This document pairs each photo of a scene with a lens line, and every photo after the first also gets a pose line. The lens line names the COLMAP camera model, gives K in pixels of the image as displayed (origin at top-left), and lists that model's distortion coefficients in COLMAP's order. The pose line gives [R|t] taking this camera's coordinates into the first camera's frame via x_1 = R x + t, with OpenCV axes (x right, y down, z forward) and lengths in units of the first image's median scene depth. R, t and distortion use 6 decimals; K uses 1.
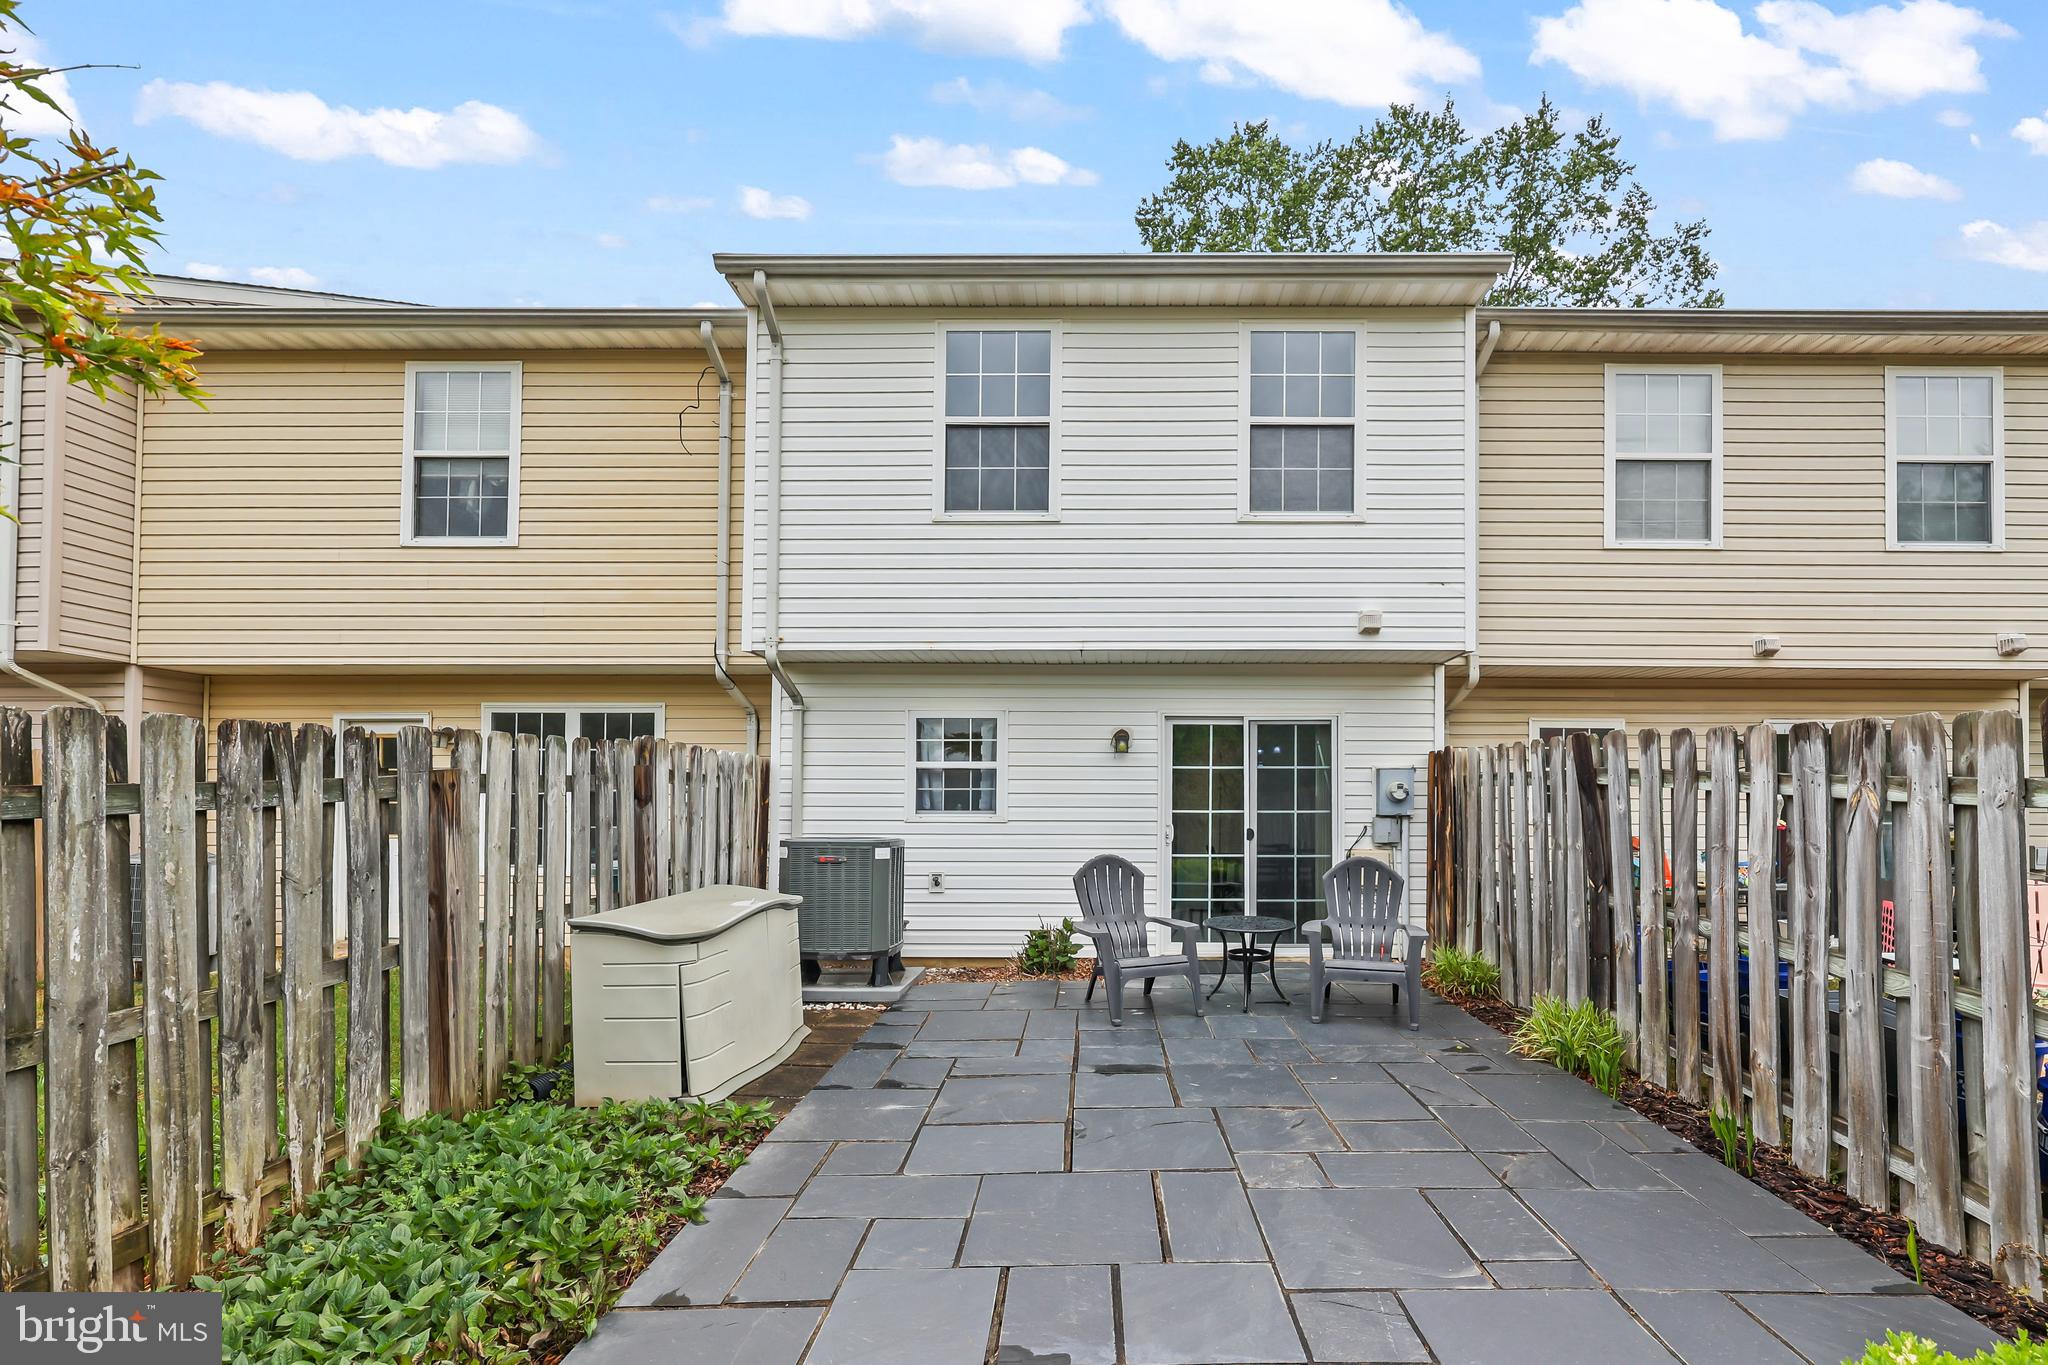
lens RADIAL K [[855.5, 0, 1027.8], [0, 855.5, 771.1], [0, 0, 1]] dist [0.000410, 0.000078]
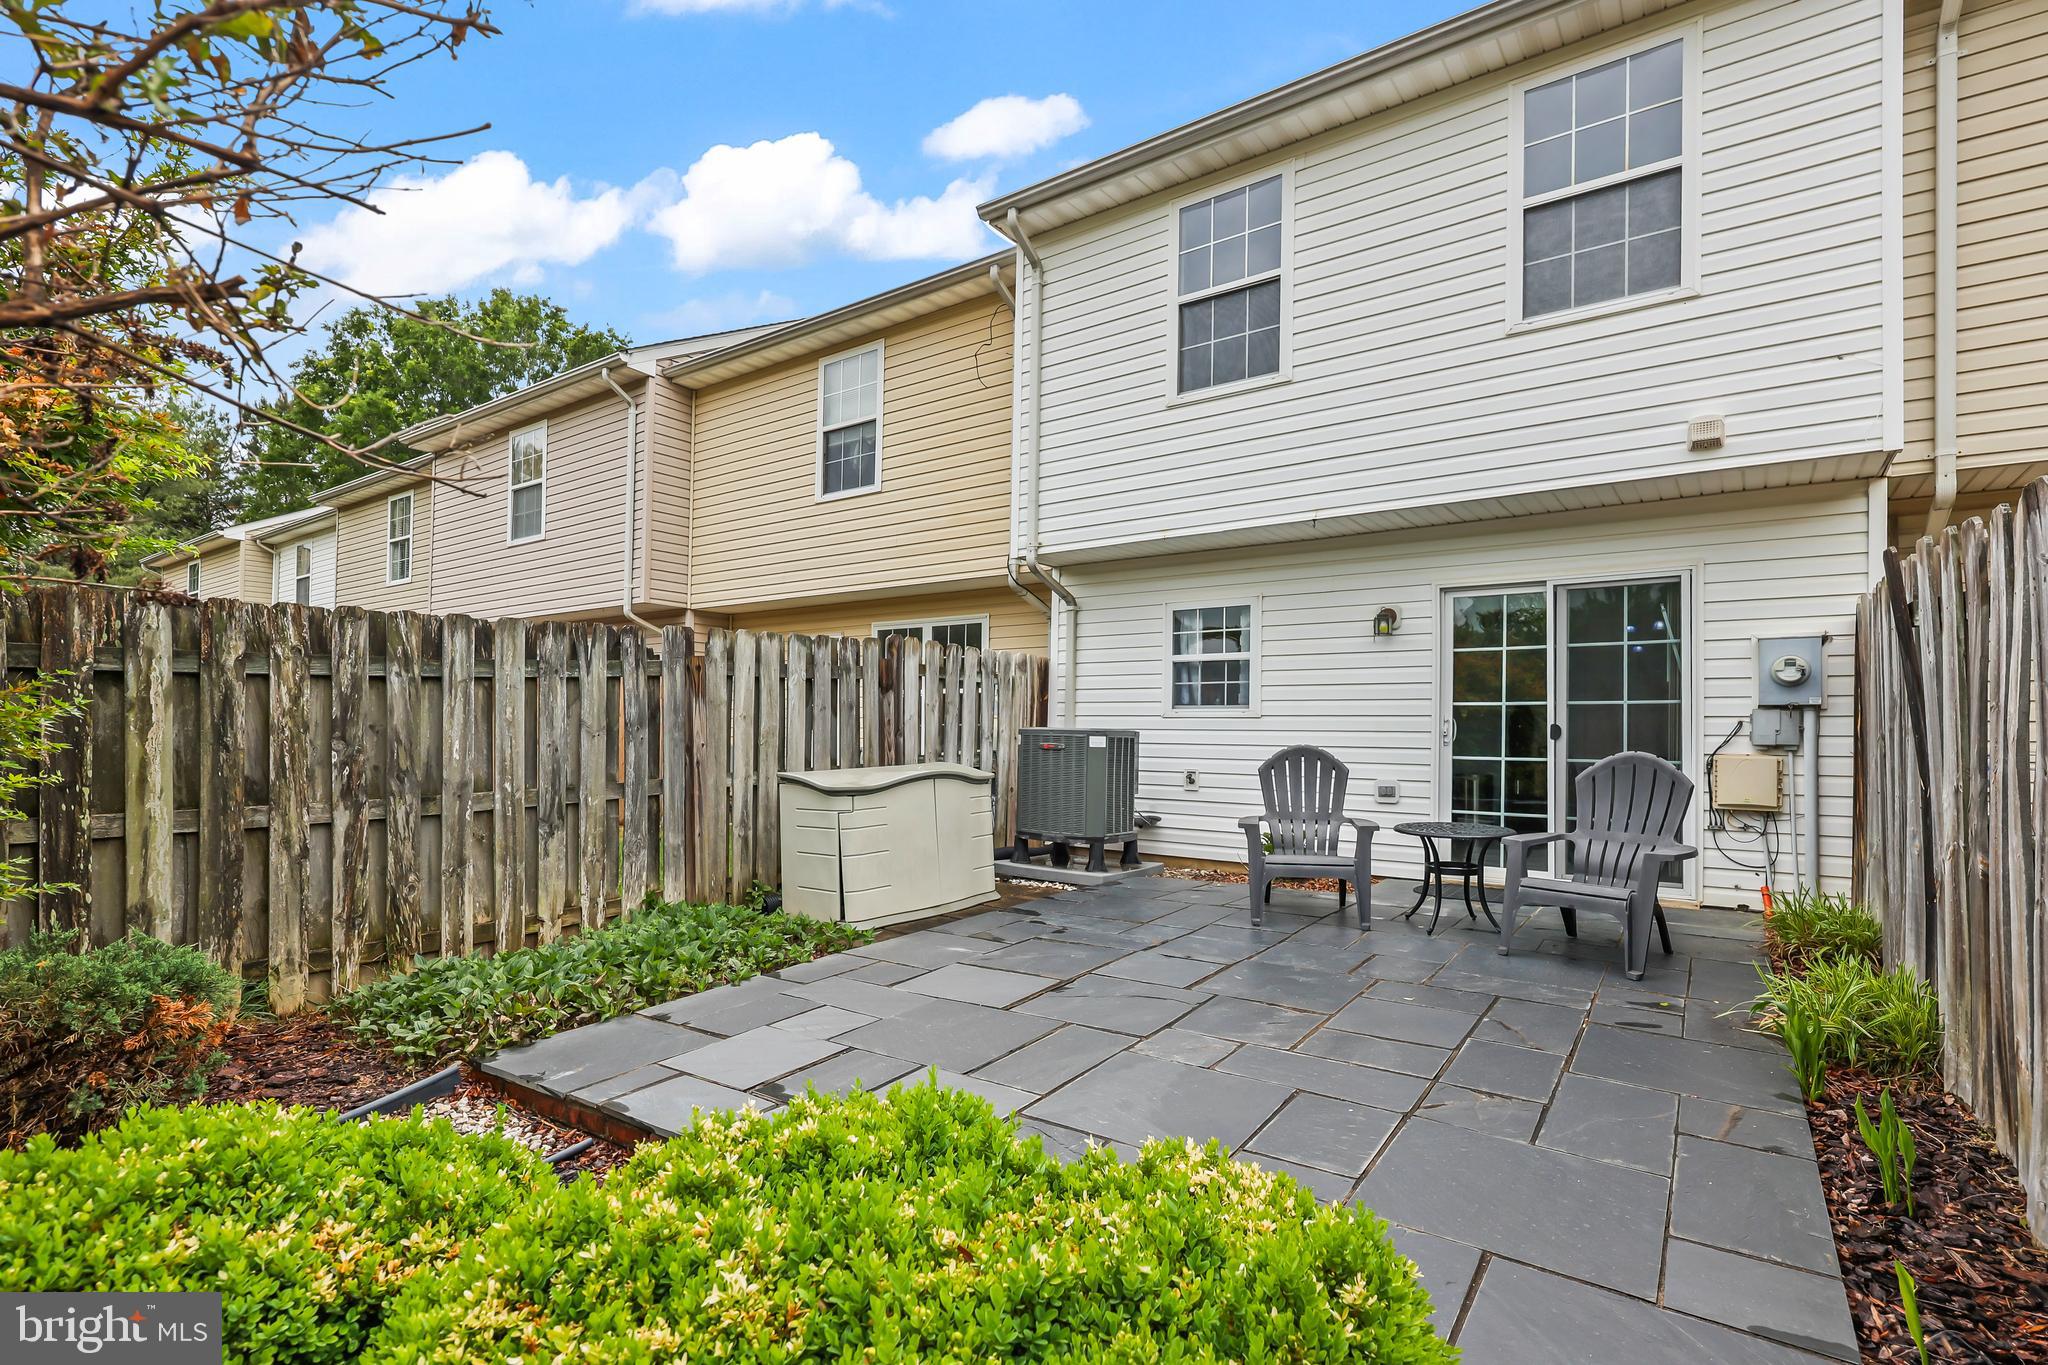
lens RADIAL K [[932.4, 0, 1030.4], [0, 932.4, 691.1], [0, 0, 1]] dist [-0.000343, -0.000227]
pose [[0.824391, -0.015454, -0.565810, 0.359026], [0.008564, 0.999853, -0.014831, 0.047207], [0.565956, 0.007381, 0.824402, 0.036653]]
